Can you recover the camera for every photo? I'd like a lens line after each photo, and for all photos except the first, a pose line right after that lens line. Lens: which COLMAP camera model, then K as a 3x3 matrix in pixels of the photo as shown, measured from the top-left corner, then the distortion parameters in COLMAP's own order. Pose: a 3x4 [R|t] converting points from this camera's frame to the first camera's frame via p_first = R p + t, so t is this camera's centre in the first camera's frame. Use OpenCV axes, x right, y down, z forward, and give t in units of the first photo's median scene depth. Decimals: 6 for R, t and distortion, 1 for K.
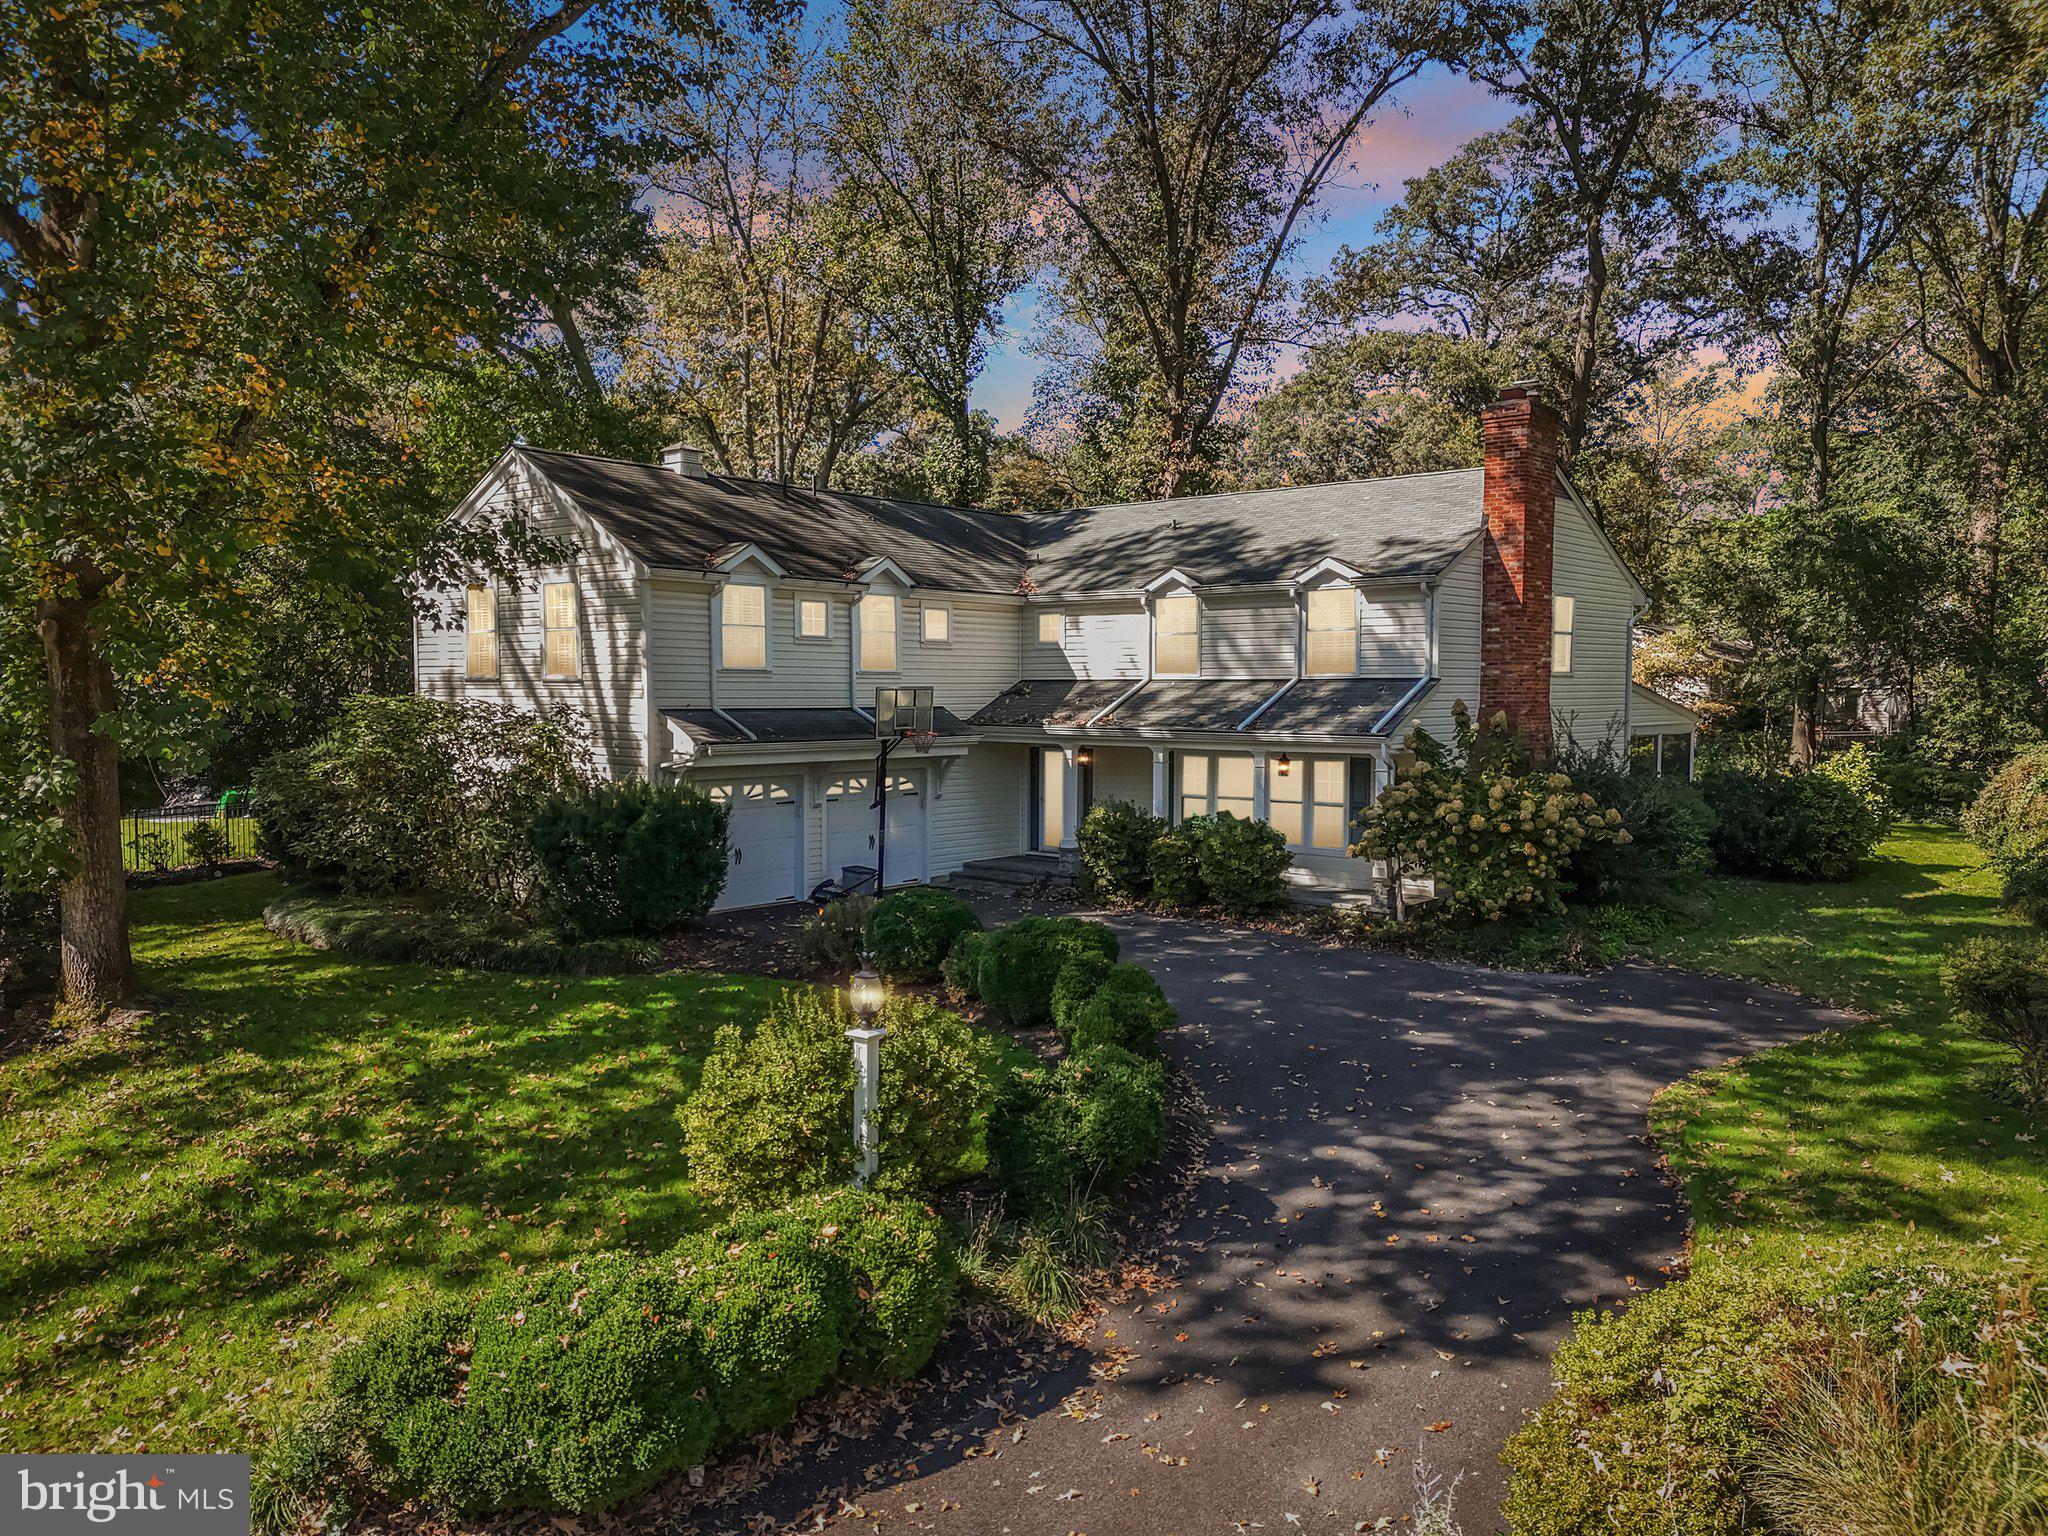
lens RADIAL K [[1740.6, 0, 1024.0], [0, 1740.6, 768.0], [0, 0, 1]] dist [-0.002057, 0.000228]
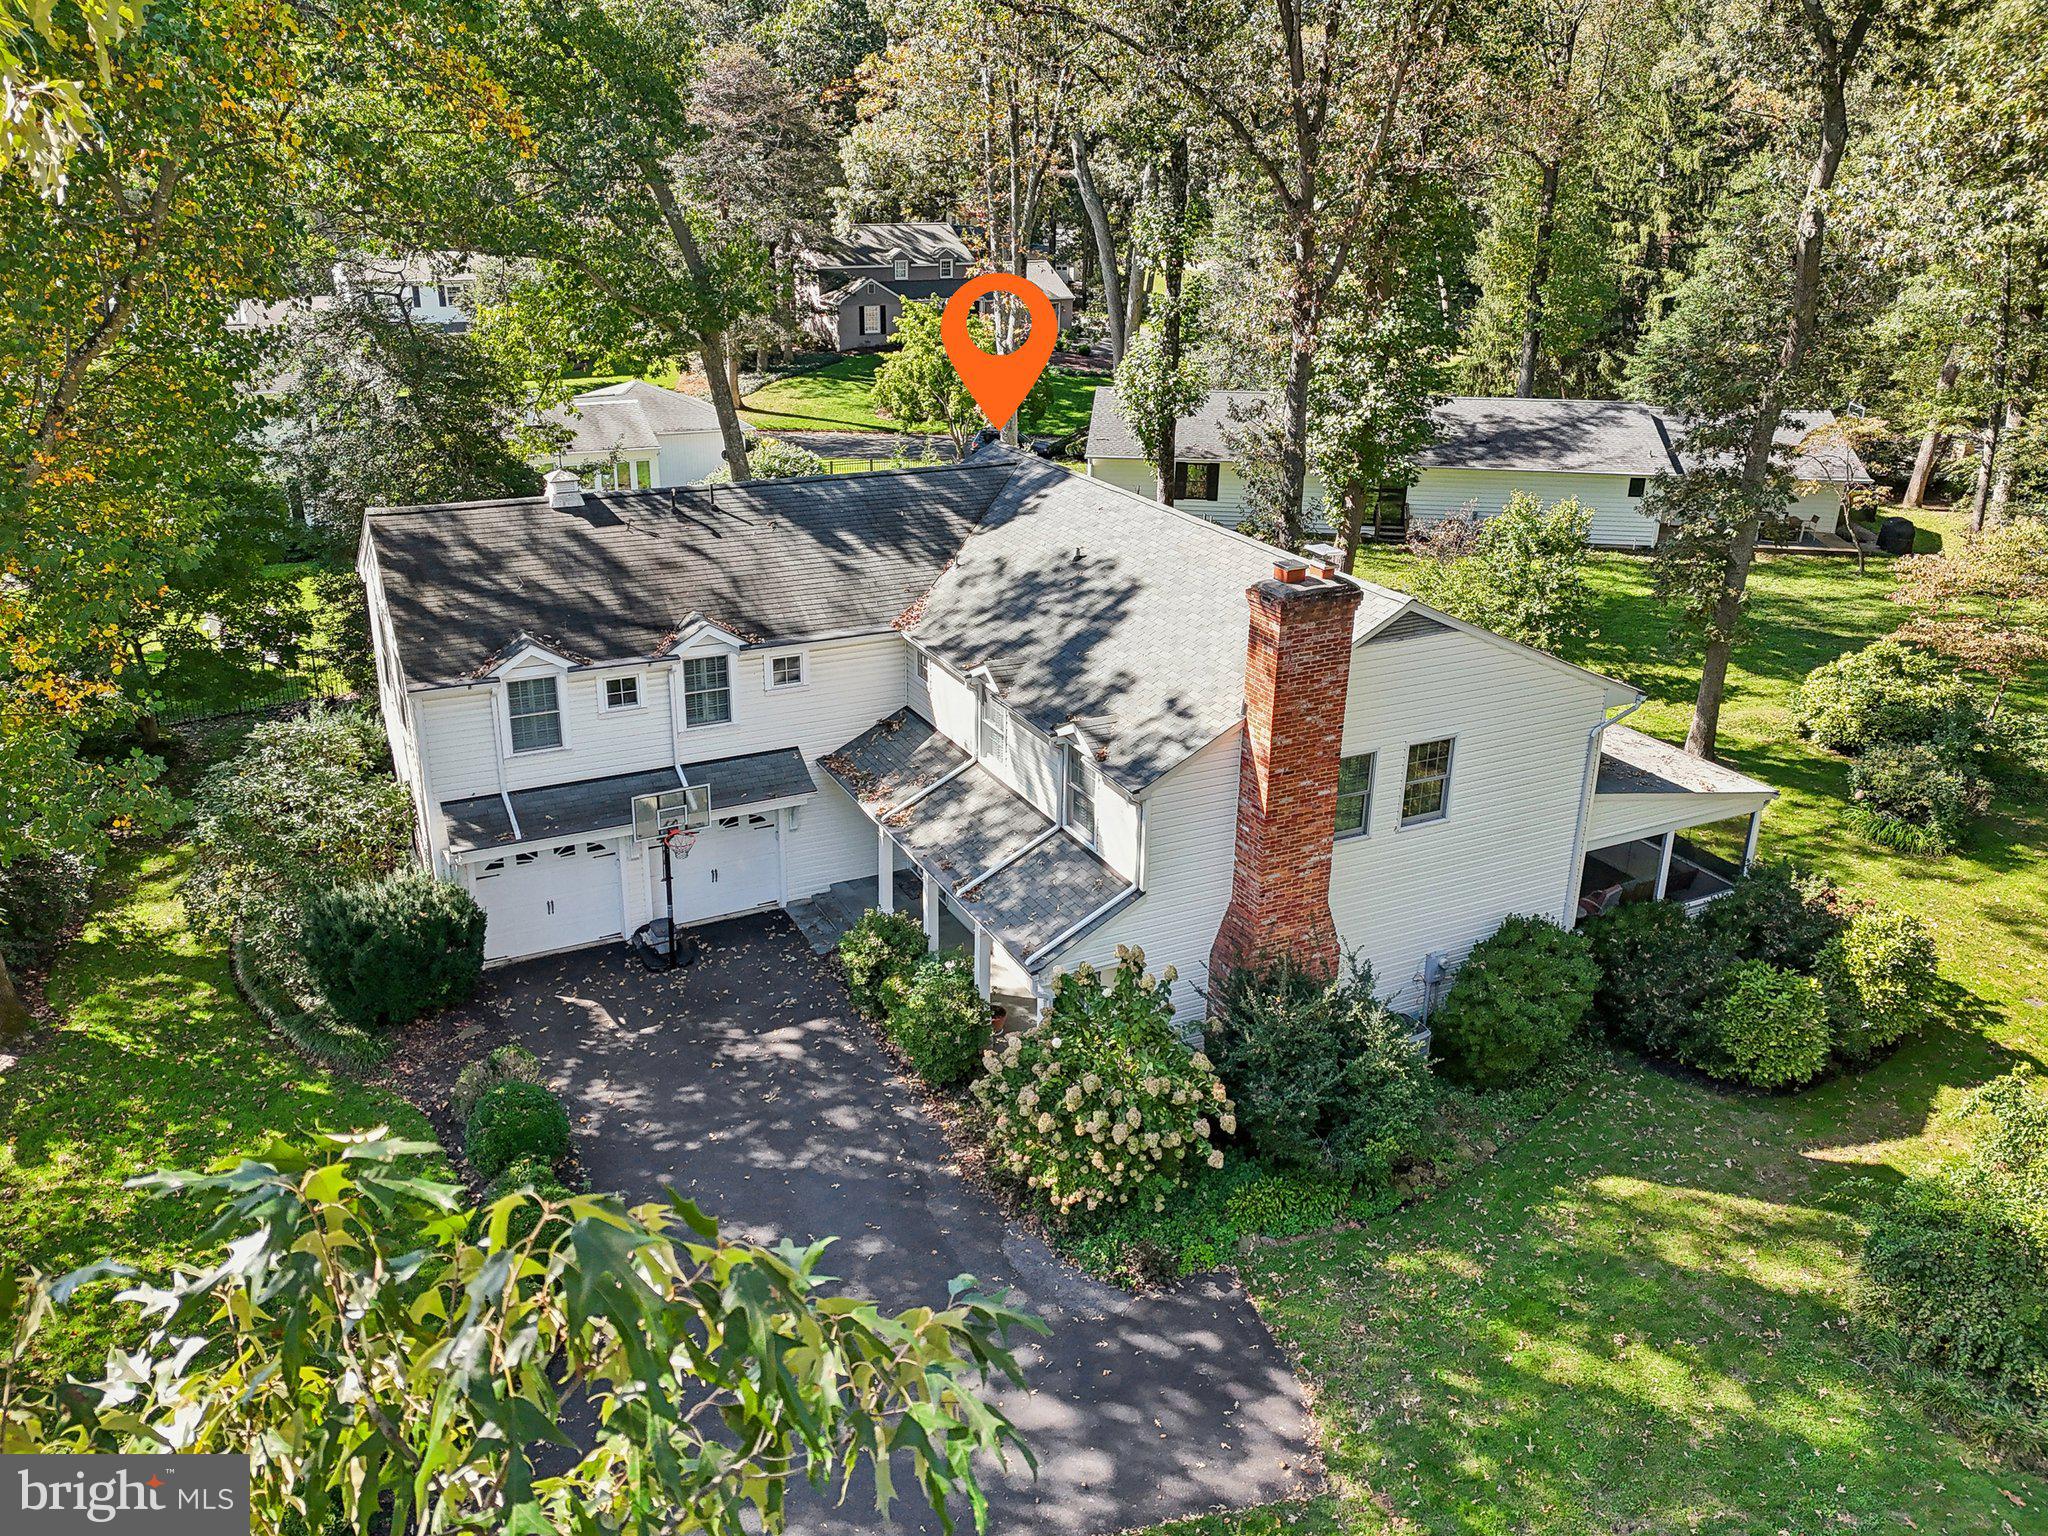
lens RADIAL K [[1791.9, 0, 1013.0], [0, 1791.9, 729.5], [0, 0, 1]] dist [0.011786, -0.006372]
pose [[0.915538, 0.153749, -0.371687, 0.633913], [-0.026705, 0.945259, 0.325228, -0.540618], [0.401344, -0.287833, 0.869526, 0.221300]]
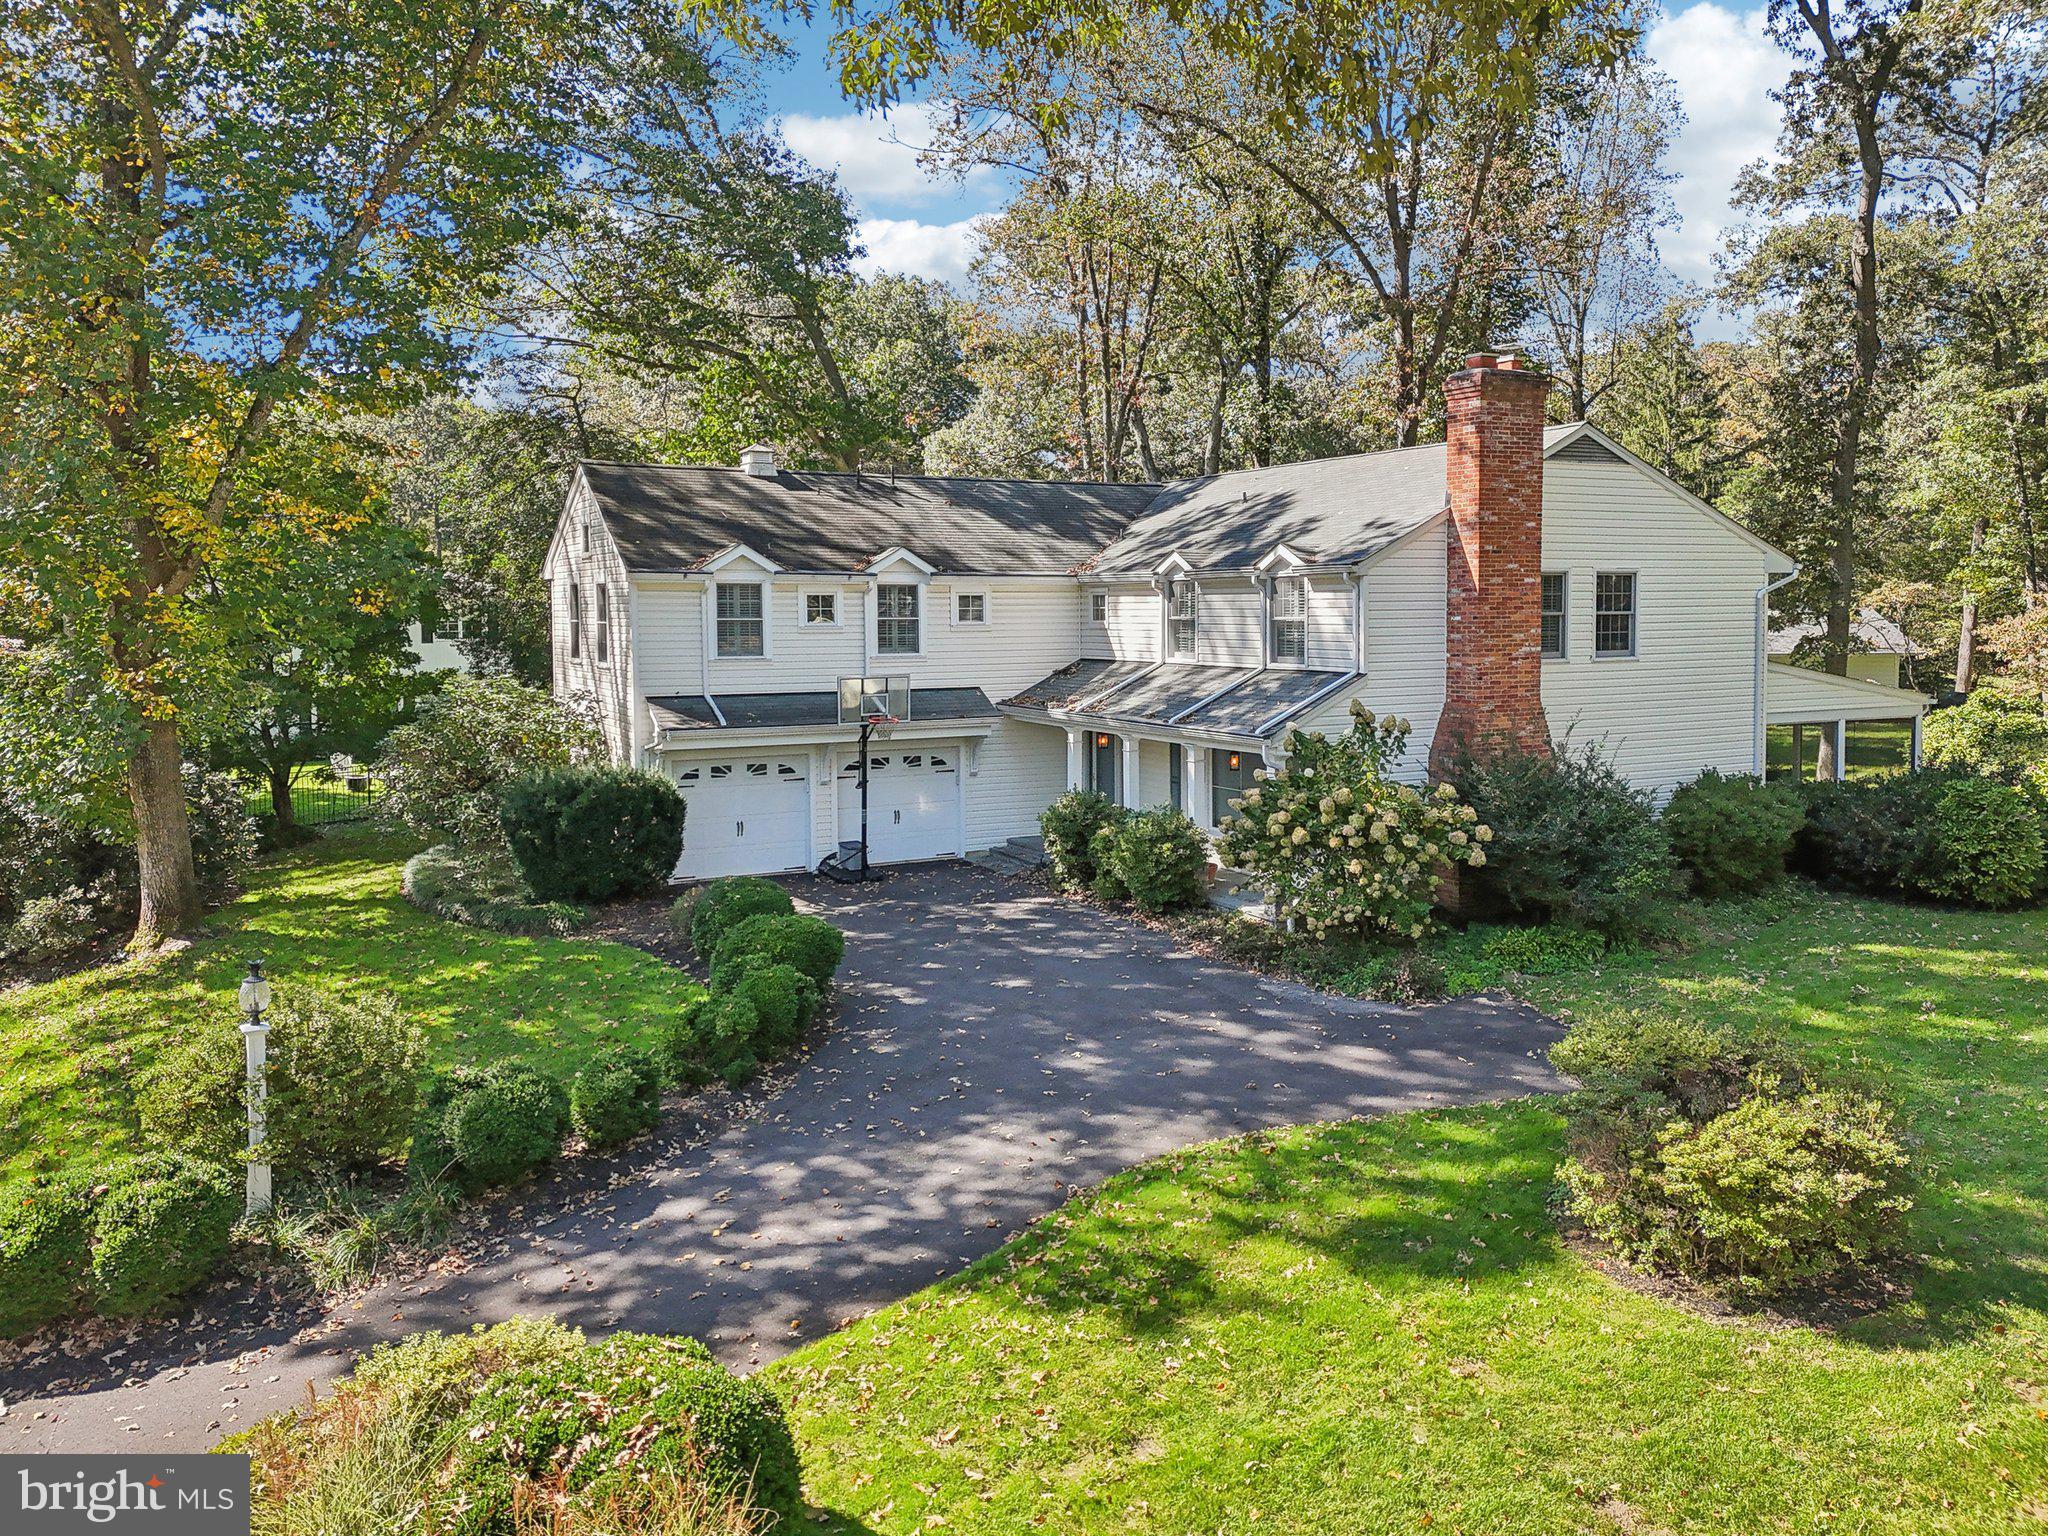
lens RADIAL K [[1791.9, 0, 1013.0], [0, 1791.9, 729.5], [0, 0, 1]] dist [0.011786, -0.006372]
pose [[0.921073, 0.023299, -0.388692, 0.545256], [-0.011854, 0.999423, 0.031818, -0.062040], [0.389209, -0.024699, 0.920818, 0.041612]]
